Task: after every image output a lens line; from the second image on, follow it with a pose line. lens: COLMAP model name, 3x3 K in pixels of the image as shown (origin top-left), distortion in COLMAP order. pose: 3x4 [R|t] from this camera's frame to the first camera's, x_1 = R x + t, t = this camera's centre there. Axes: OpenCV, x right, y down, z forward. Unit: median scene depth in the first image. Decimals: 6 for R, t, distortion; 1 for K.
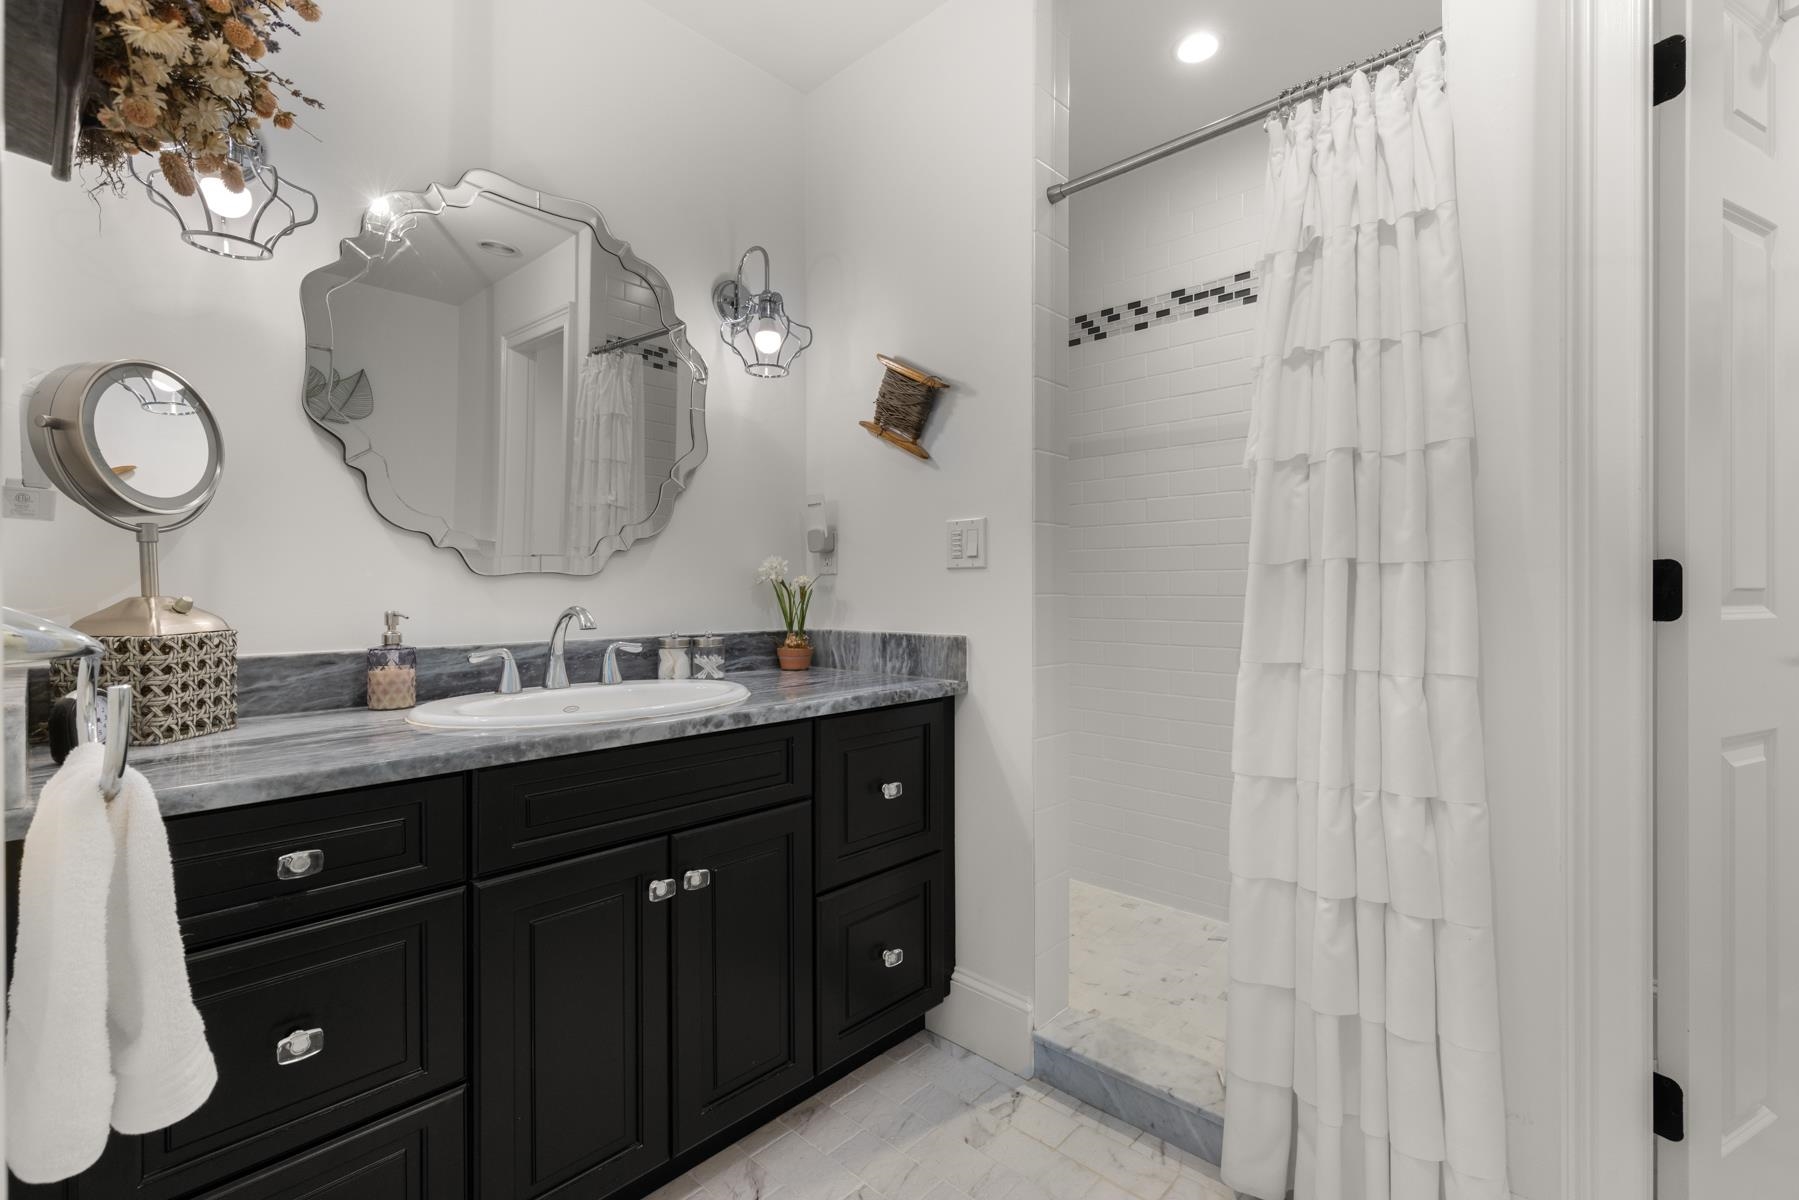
lens RADIAL K [[818.9, 0, 908.3], [0, 818.9, 593.8], [0, 0, 1]] dist [-0.005480, -0.000776]
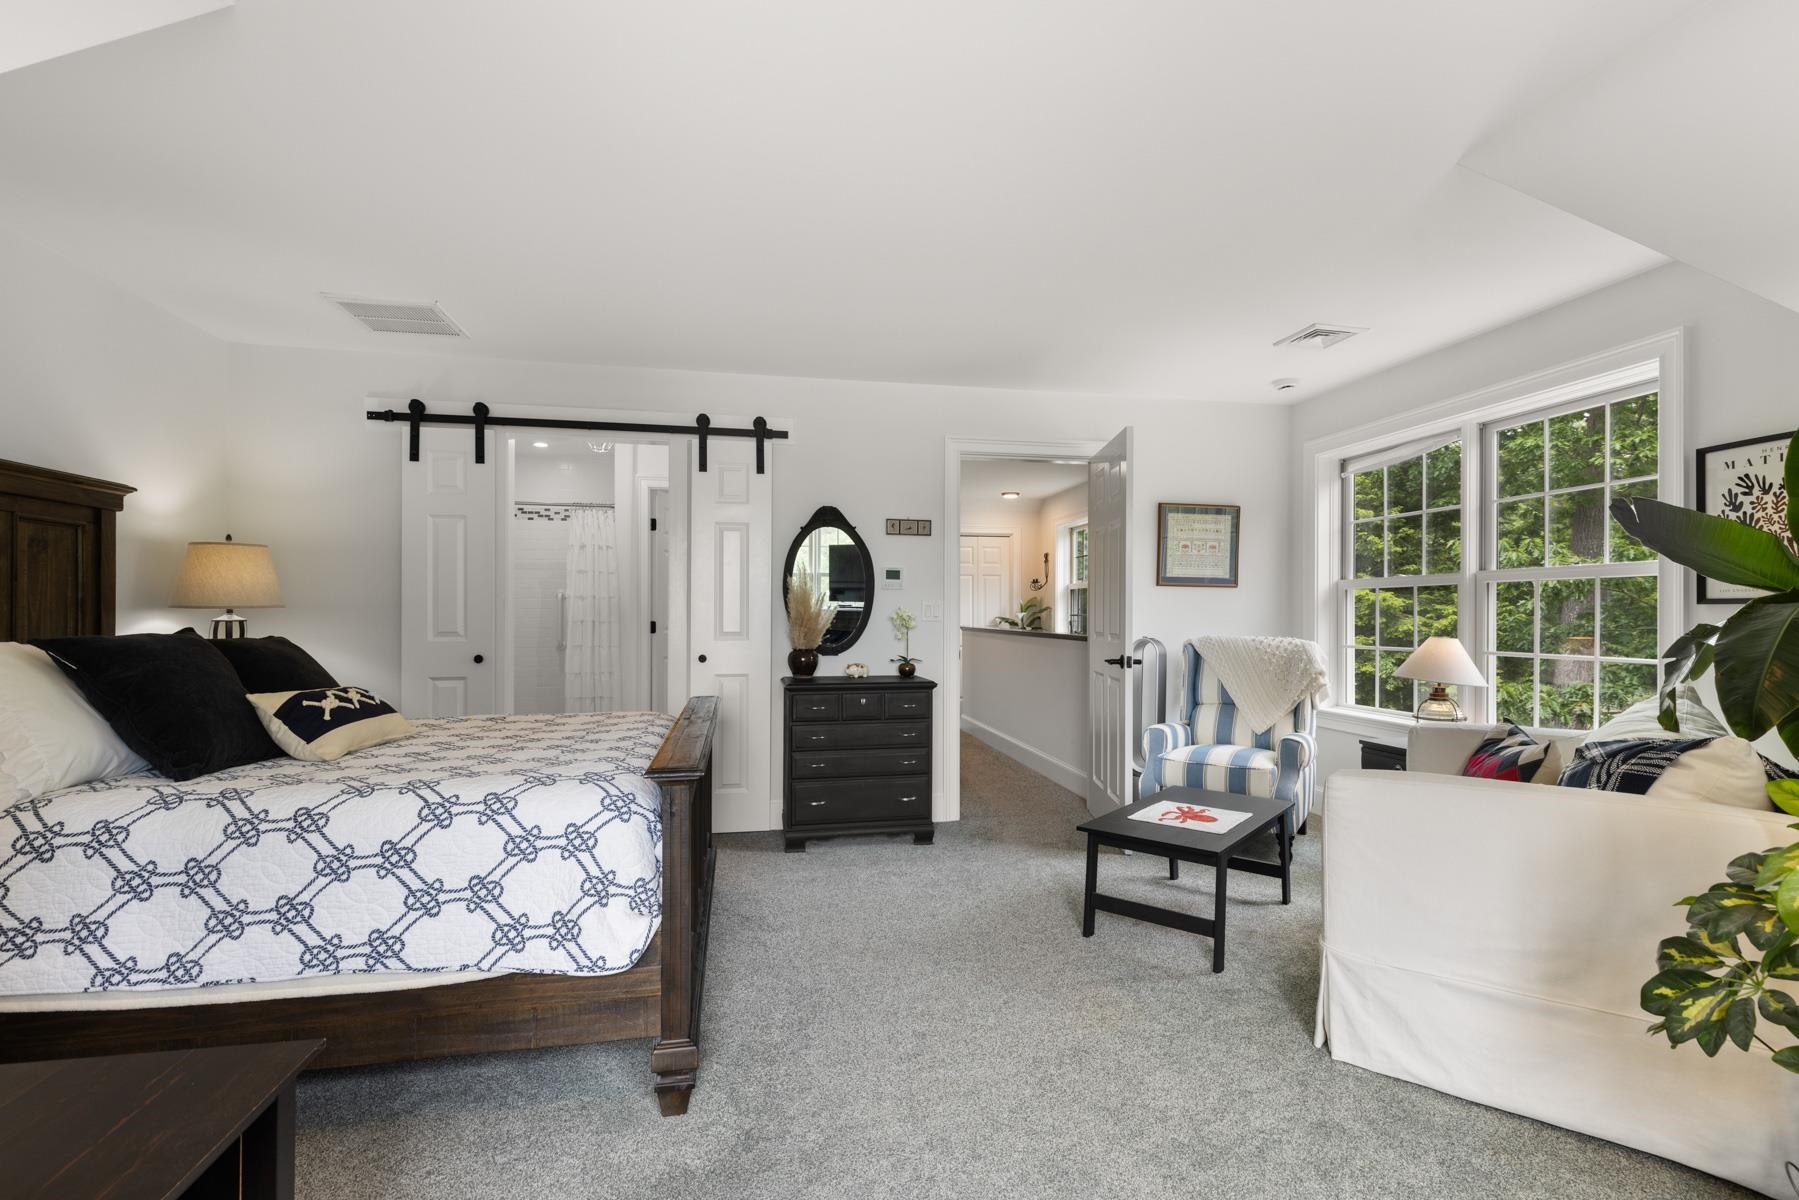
lens RADIAL K [[818.9, 0, 907.4], [0, 818.9, 609.2], [0, 0, 1]] dist [-0.005480, -0.000776]
pose [[0.599376, 0.005248, 0.800450, -2.087931], [-0.002424, 0.999986, -0.004741, -0.093725], [-0.800464, 0.000901, 0.599381, -3.165057]]
